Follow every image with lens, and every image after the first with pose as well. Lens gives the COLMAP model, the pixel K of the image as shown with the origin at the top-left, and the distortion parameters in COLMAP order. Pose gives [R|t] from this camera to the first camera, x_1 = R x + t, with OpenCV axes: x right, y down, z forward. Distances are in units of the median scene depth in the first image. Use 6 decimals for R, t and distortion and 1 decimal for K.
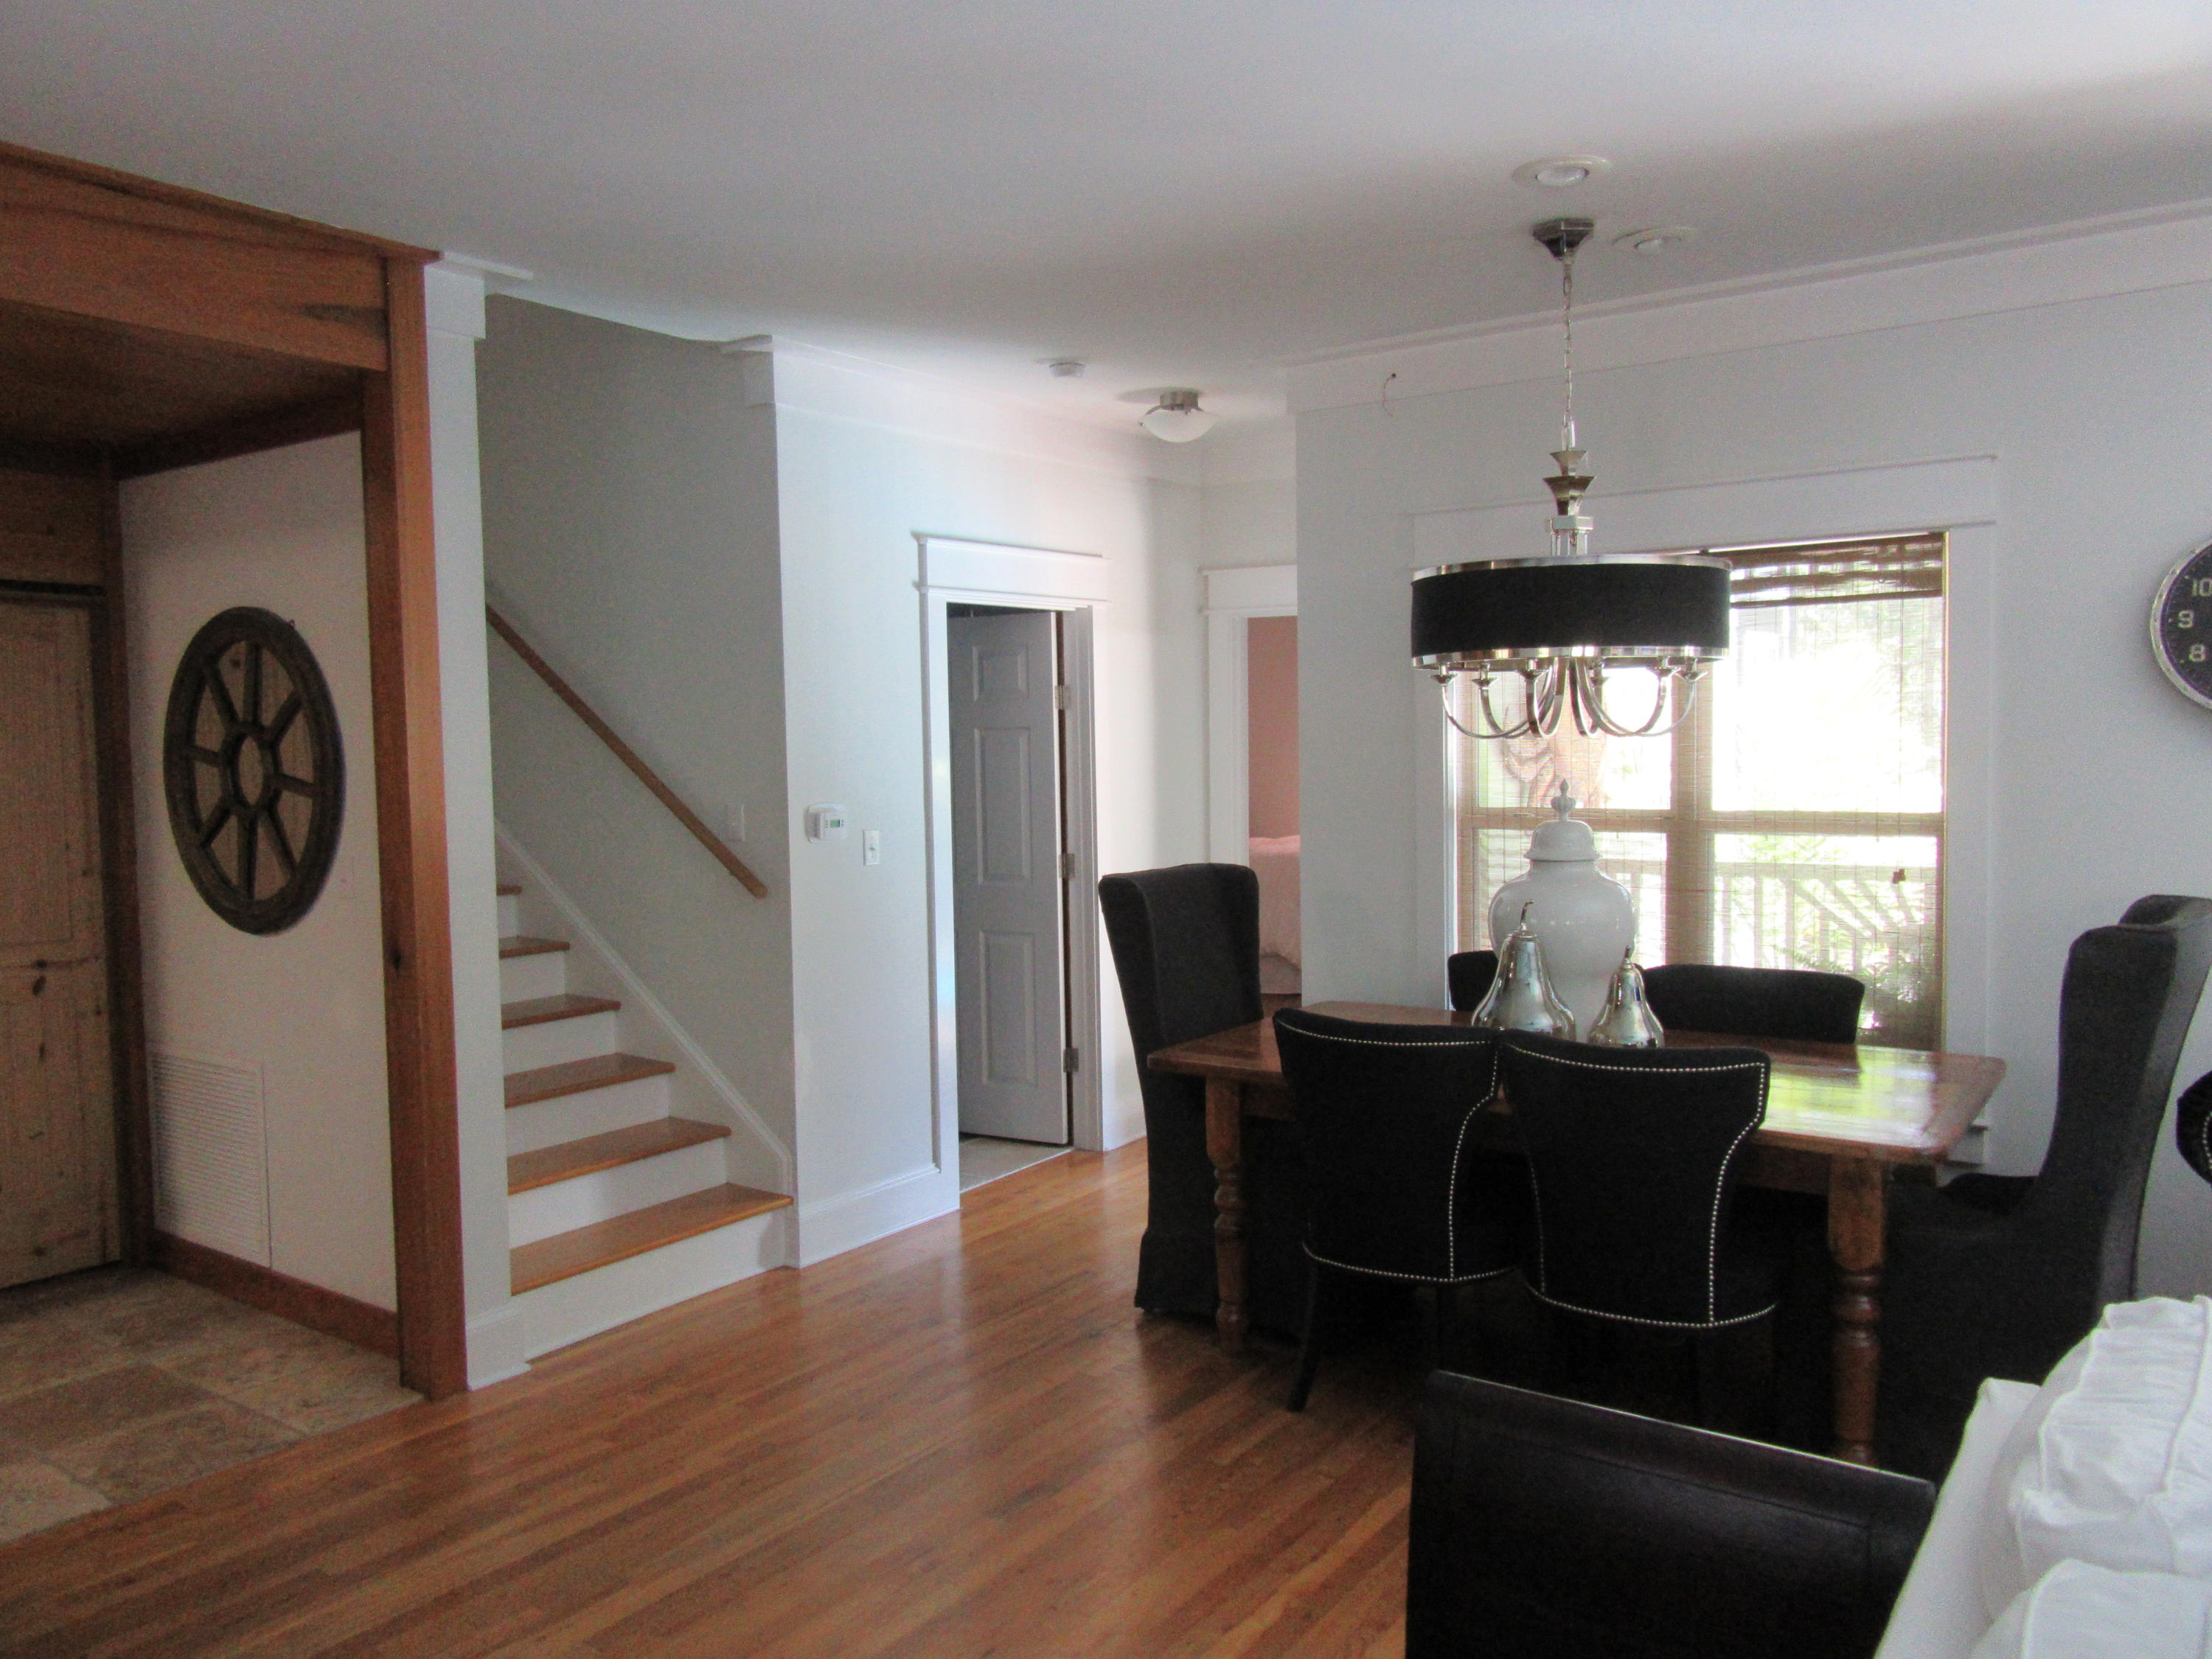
lens RADIAL K [[1625.9, 0, 1103.7], [0, 1625.9, 839.4], [0, 0, 1]] dist [-0.017618, 0.010418]
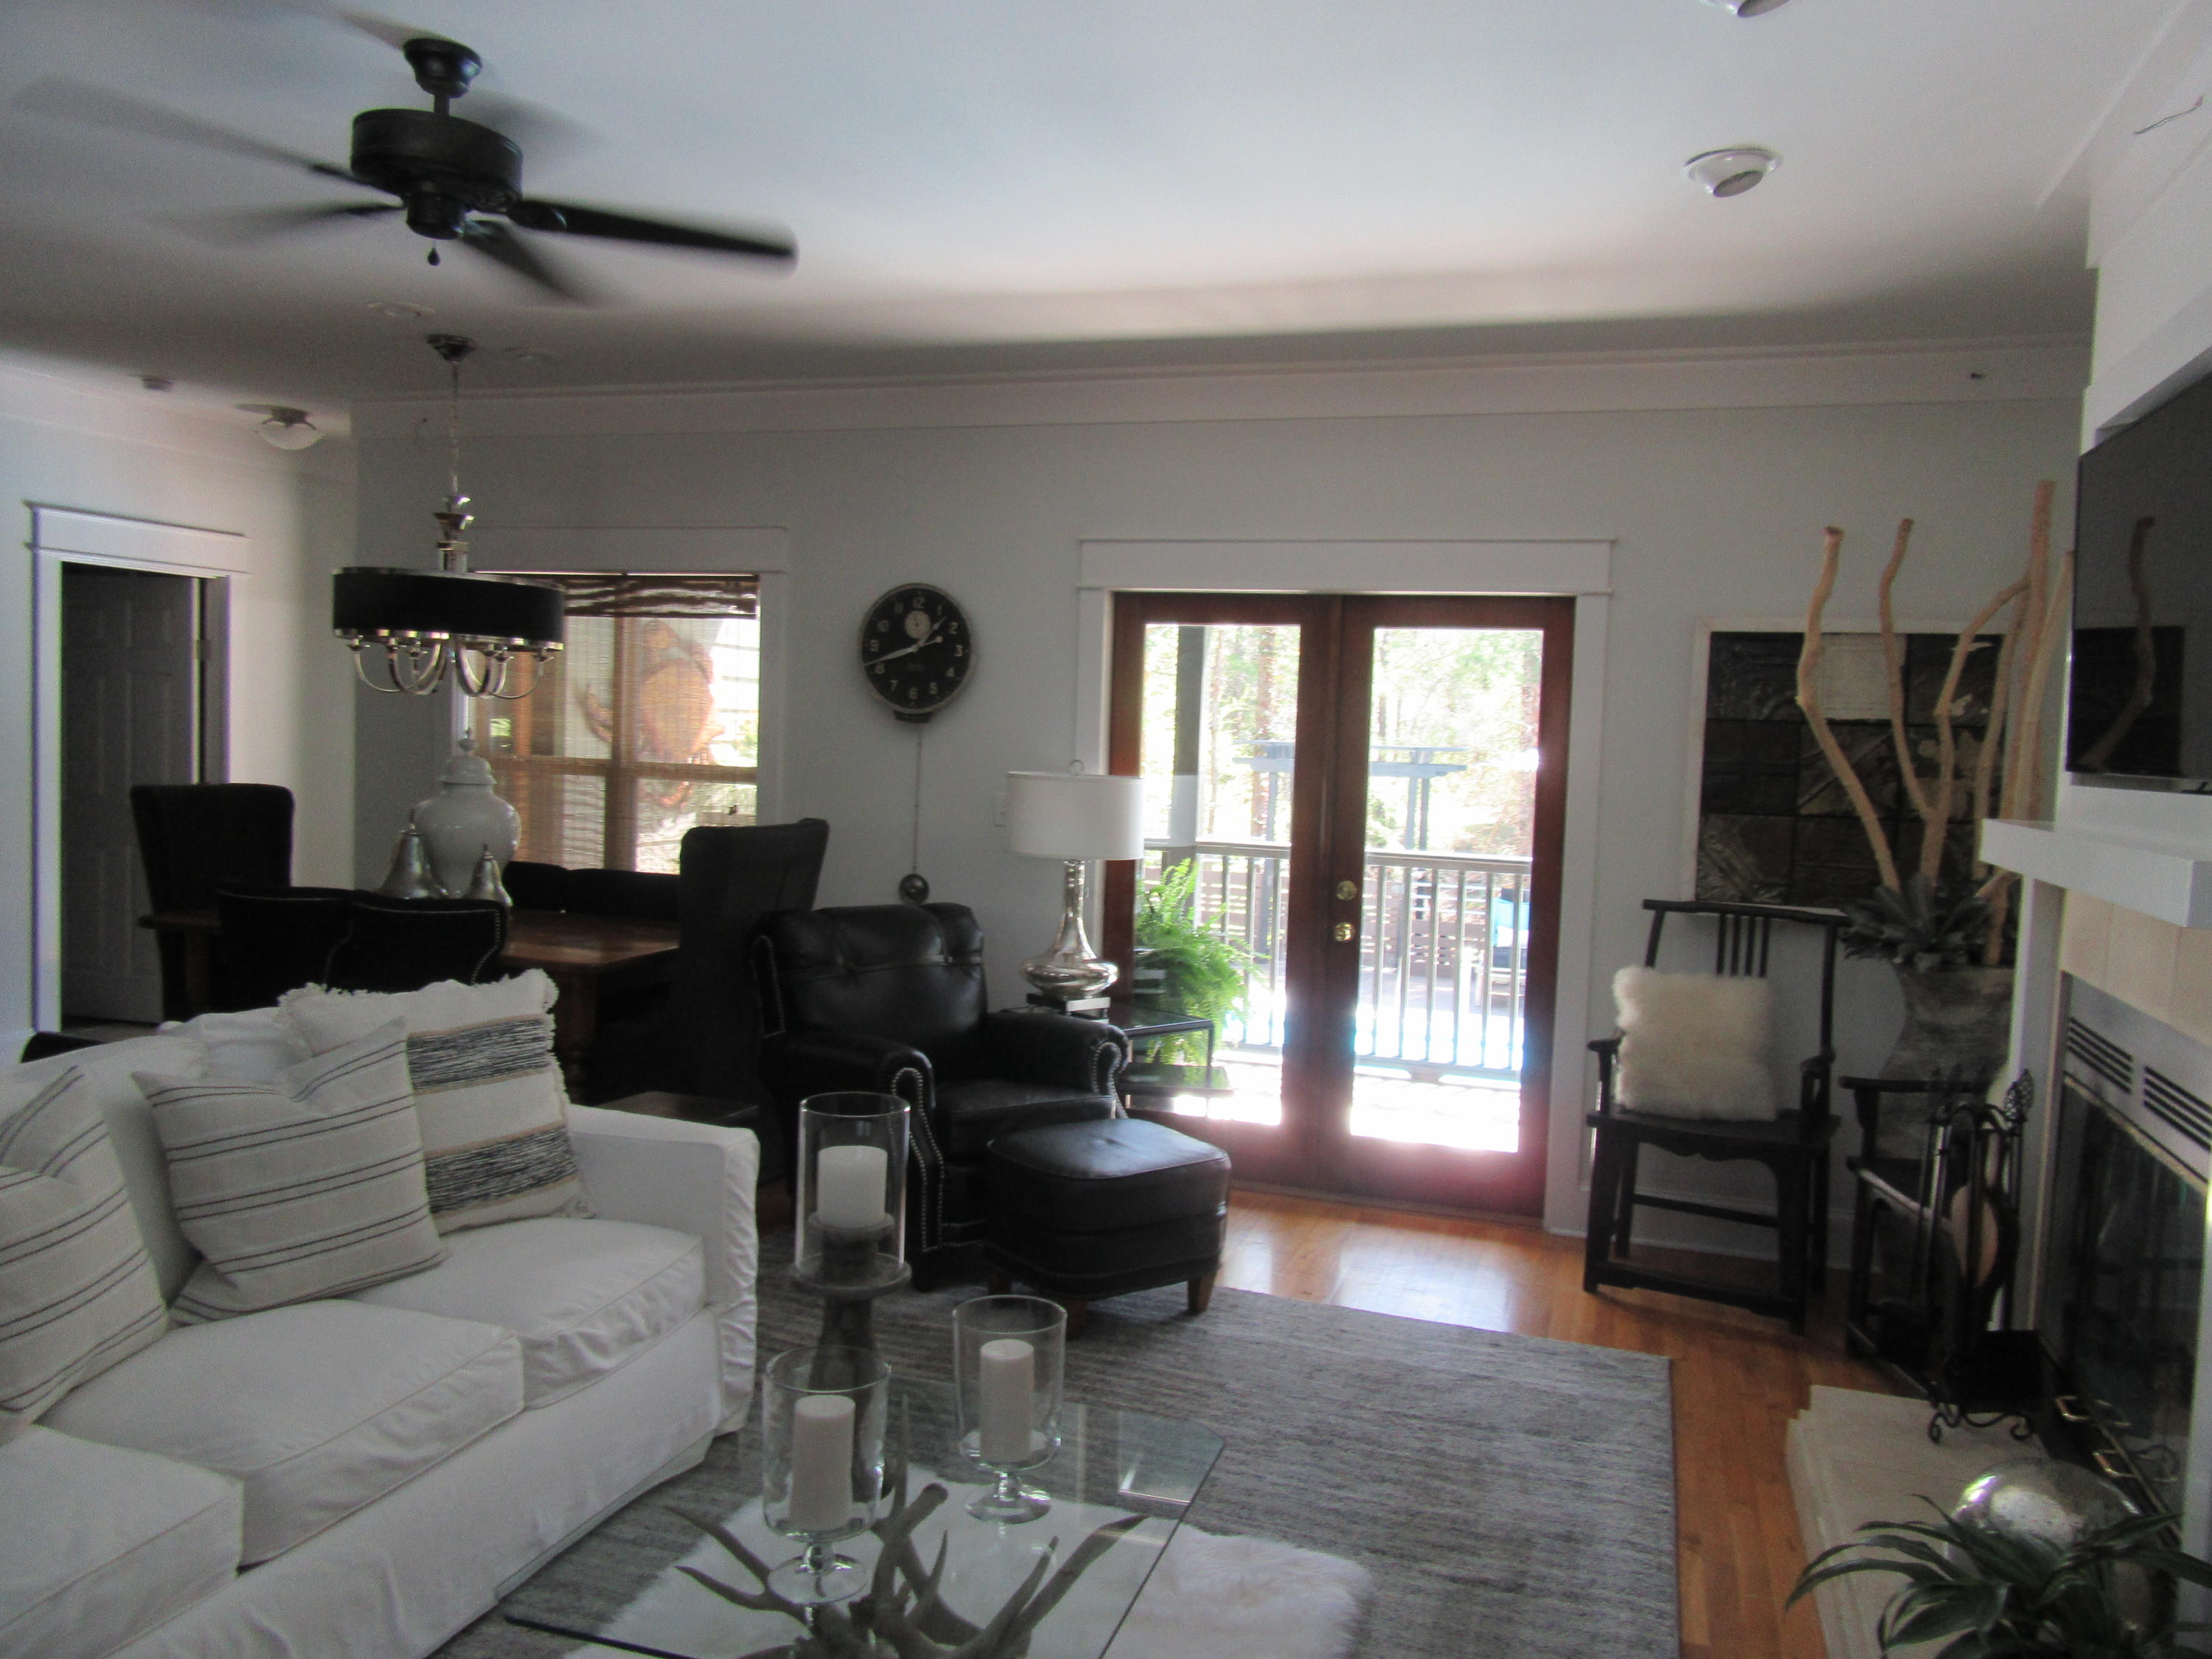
lens RADIAL K [[1625.9, 0, 1103.7], [0, 1625.9, 839.4], [0, 0, 1]] dist [-0.017618, 0.010418]
pose [[0.953861, 0.040677, 0.297480, 0.400553], [-0.042582, 0.999093, -0.000078, 0.037530], [-0.297213, -0.012593, 0.954728, -0.518779]]
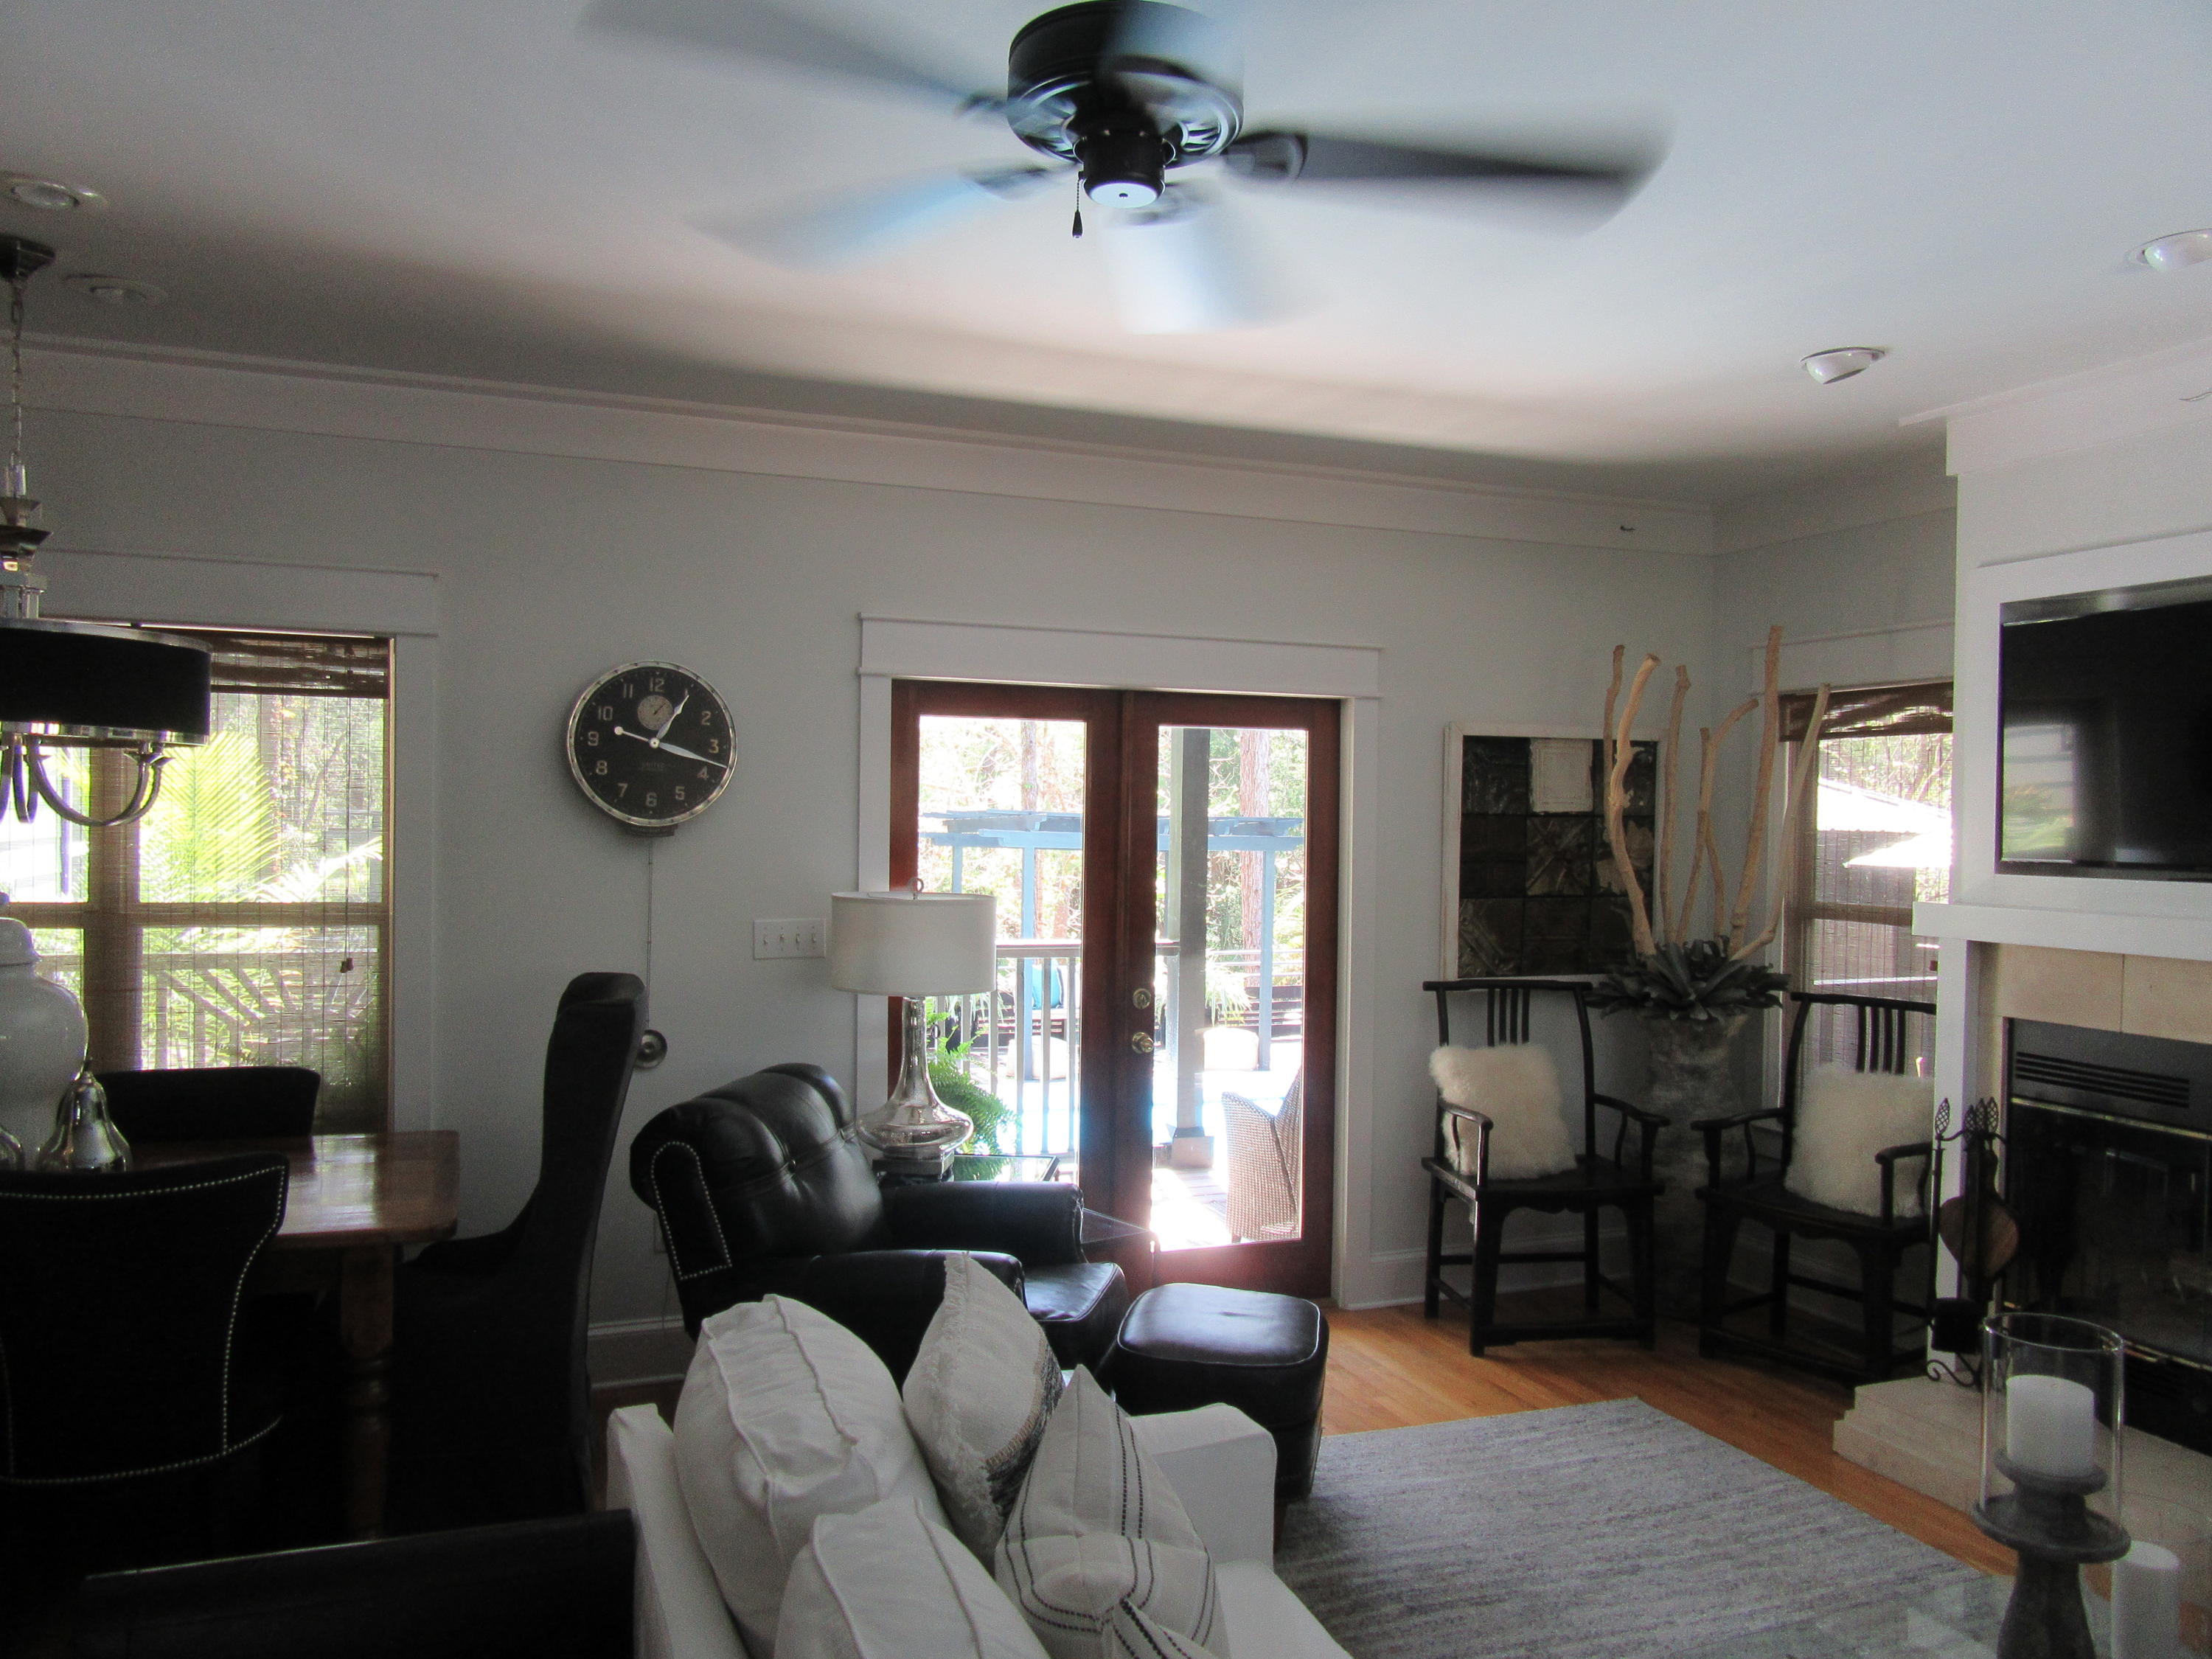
lens RADIAL K [[1625.9, 0, 1103.7], [0, 1625.9, 839.4], [0, 0, 1]] dist [-0.017618, 0.010418]
pose [[0.546752, 0.018259, 0.837096, -0.114138], [0.022185, 0.999095, -0.036282, -0.009741], [-0.837001, 0.038408, 0.545852, 0.035214]]
